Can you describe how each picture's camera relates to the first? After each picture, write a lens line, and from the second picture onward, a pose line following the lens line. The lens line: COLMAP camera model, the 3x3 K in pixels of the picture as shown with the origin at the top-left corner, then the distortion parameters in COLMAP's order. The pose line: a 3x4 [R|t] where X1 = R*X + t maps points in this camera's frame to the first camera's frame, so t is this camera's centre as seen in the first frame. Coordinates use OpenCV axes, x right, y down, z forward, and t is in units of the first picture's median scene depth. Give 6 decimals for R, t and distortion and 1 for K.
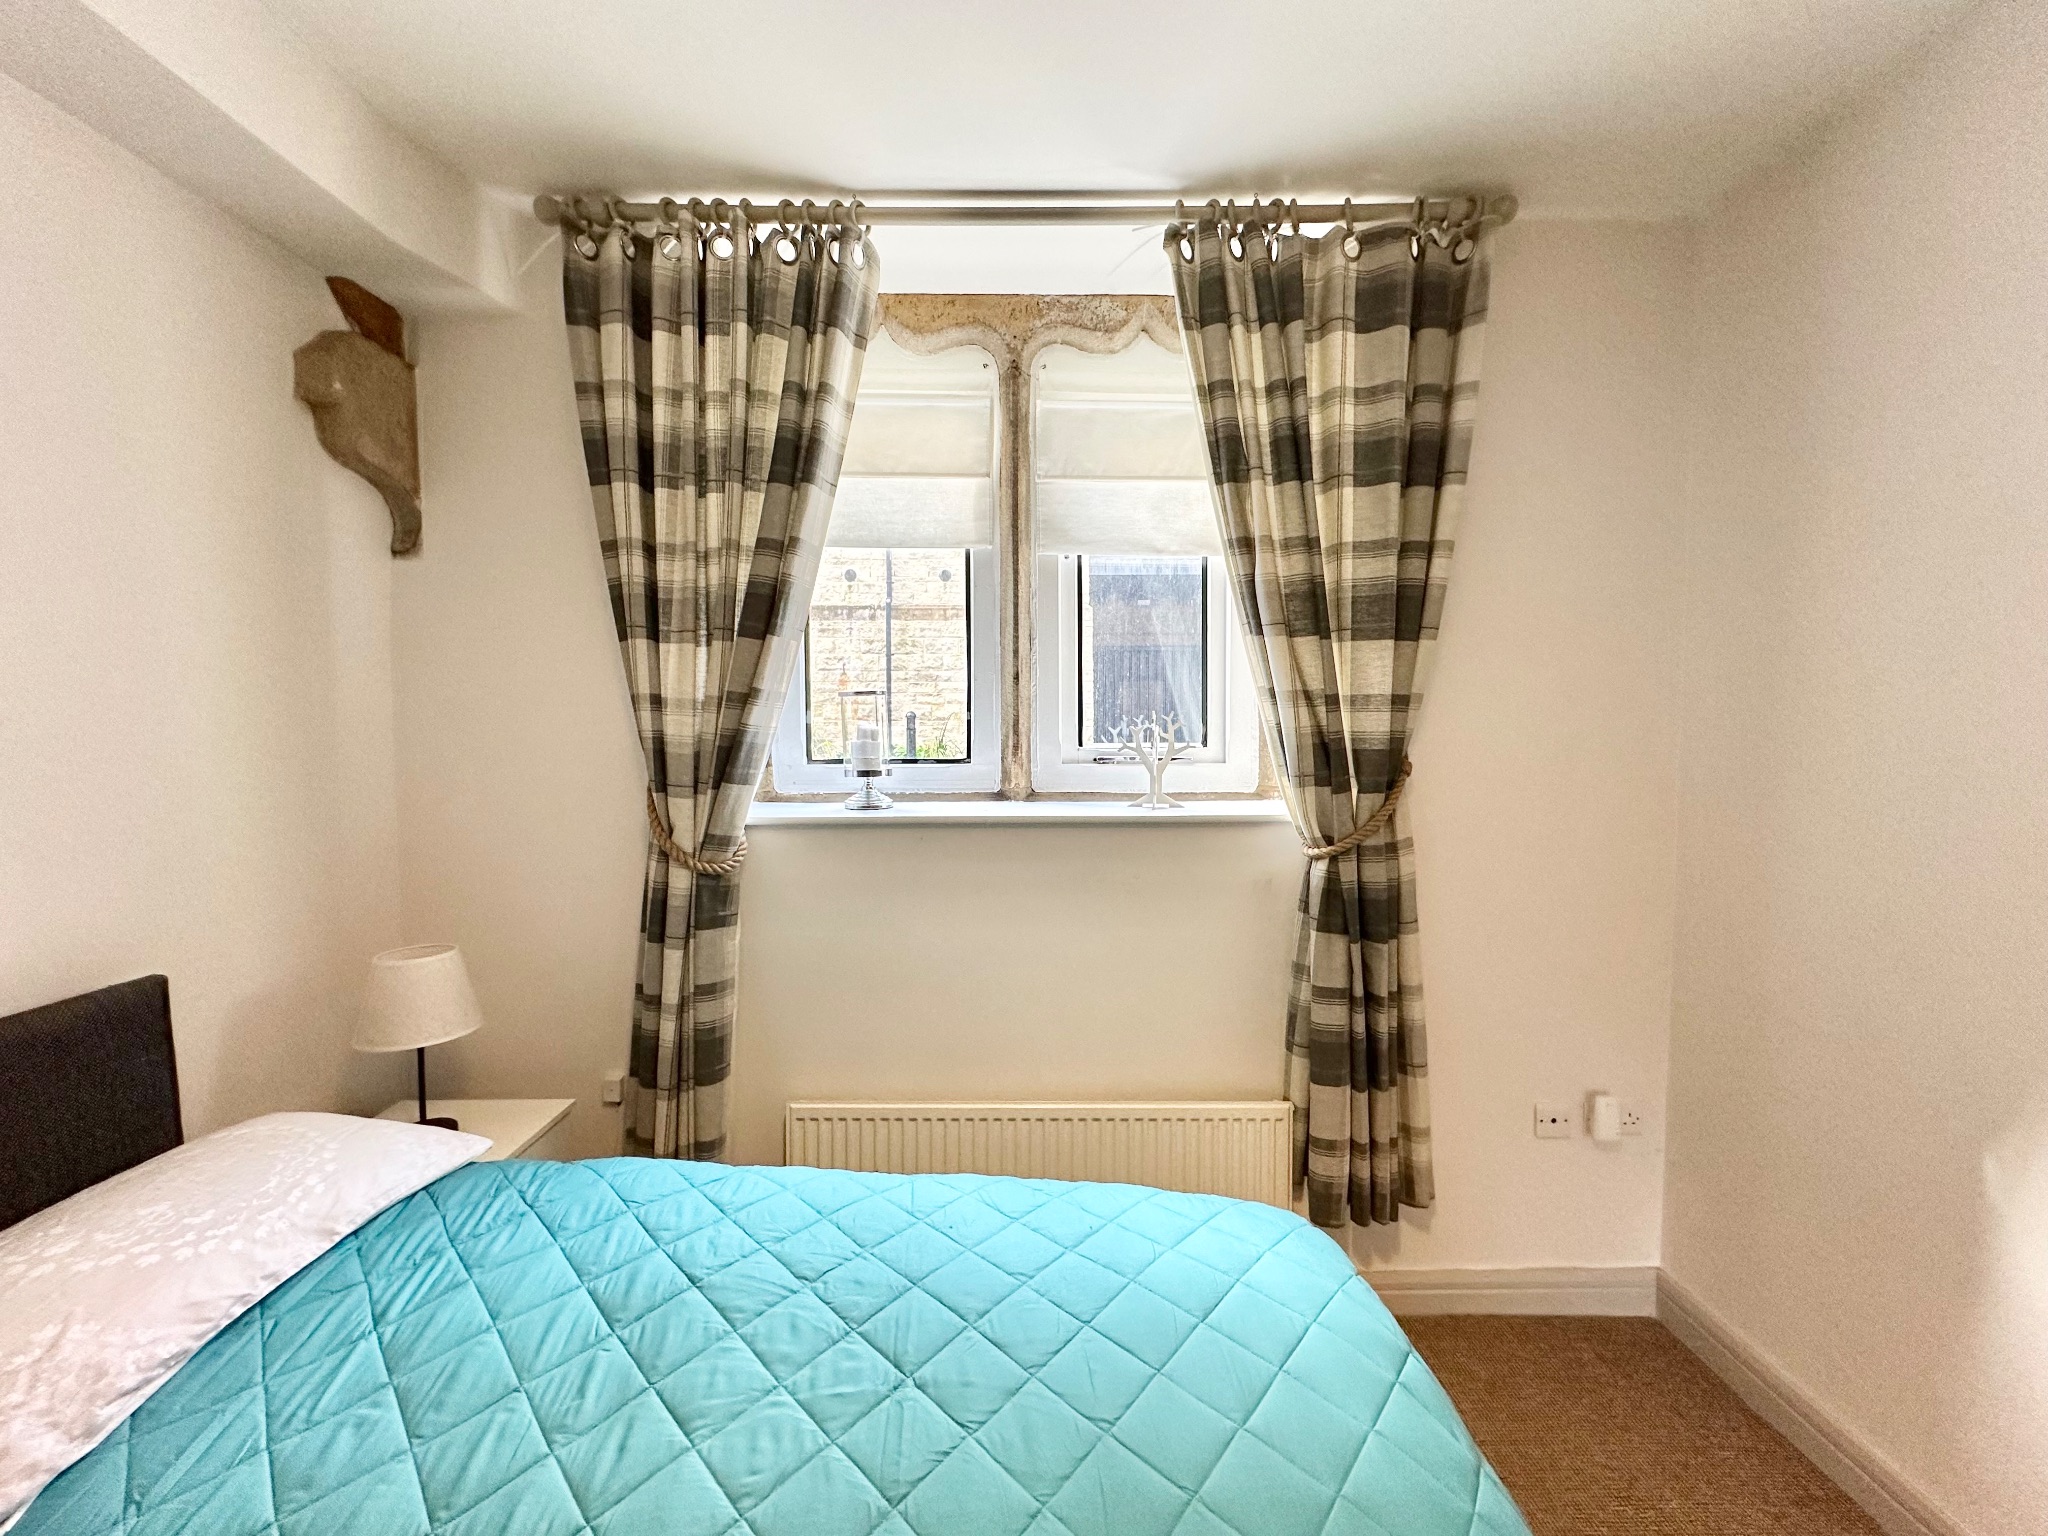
lens RADIAL K [[817.3, 0, 1029.8], [0, 817.3, 763.6], [0, 0, 1]] dist [-0.003285, 0.000776]
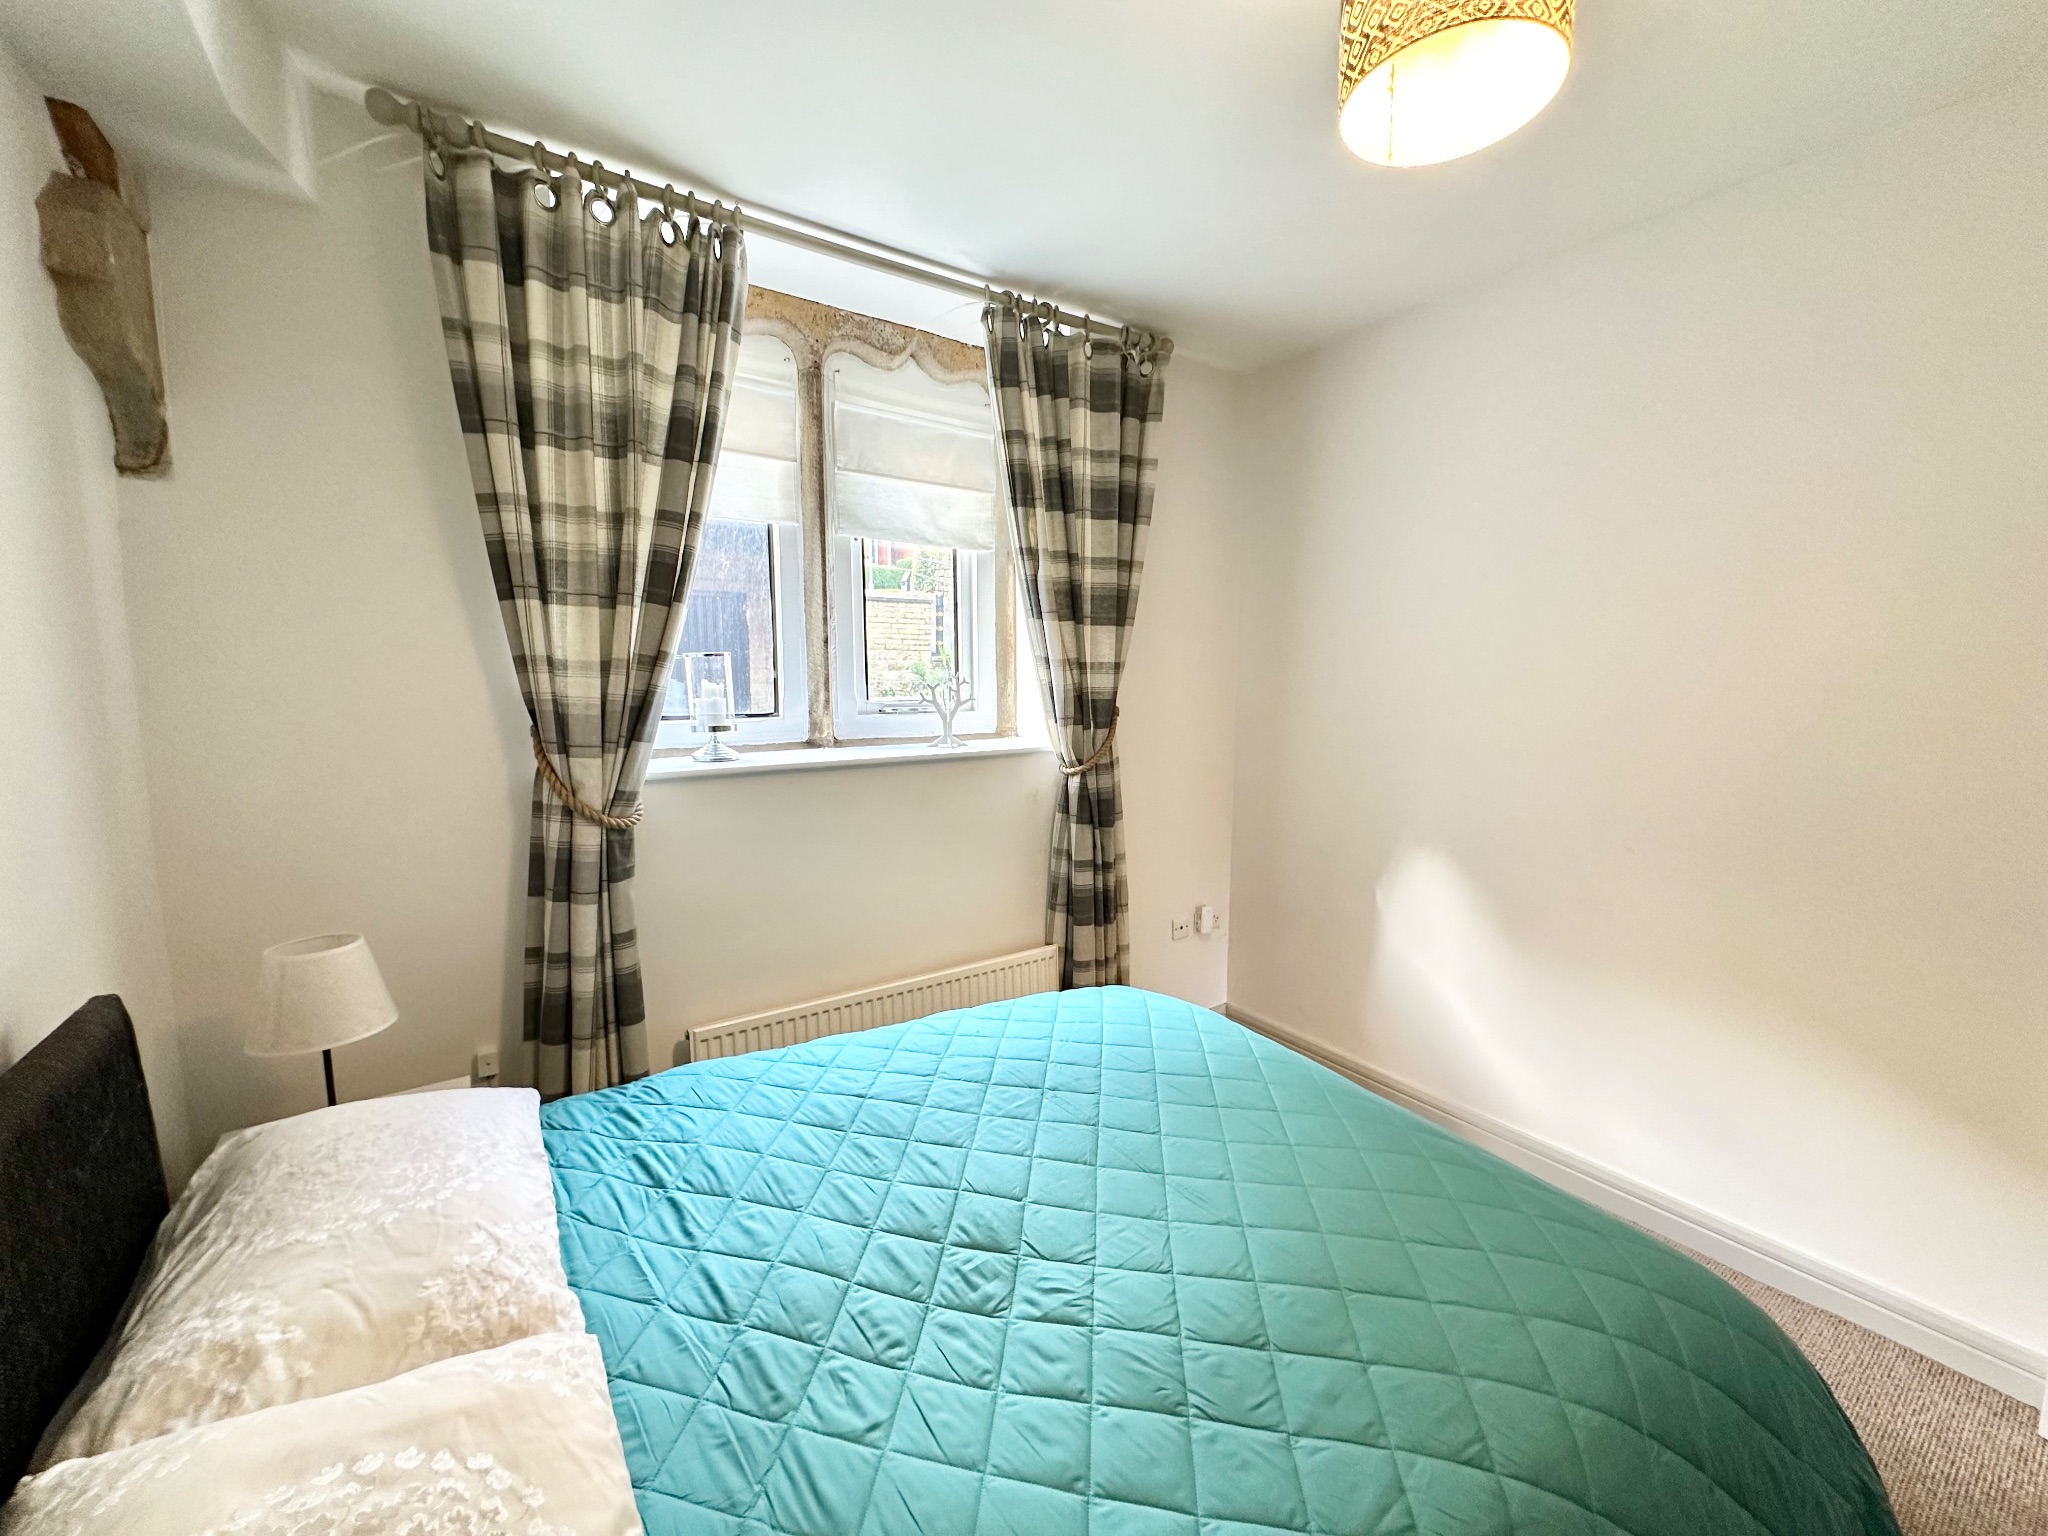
lens RADIAL K [[817.3, 0, 1029.8], [0, 817.3, 763.6], [0, 0, 1]] dist [-0.003285, 0.000776]
pose [[0.824051, -0.061318, 0.563187, -0.544208], [0.024487, 0.997051, 0.072727, -0.012109], [-0.565986, -0.046139, 0.823123, -0.159711]]
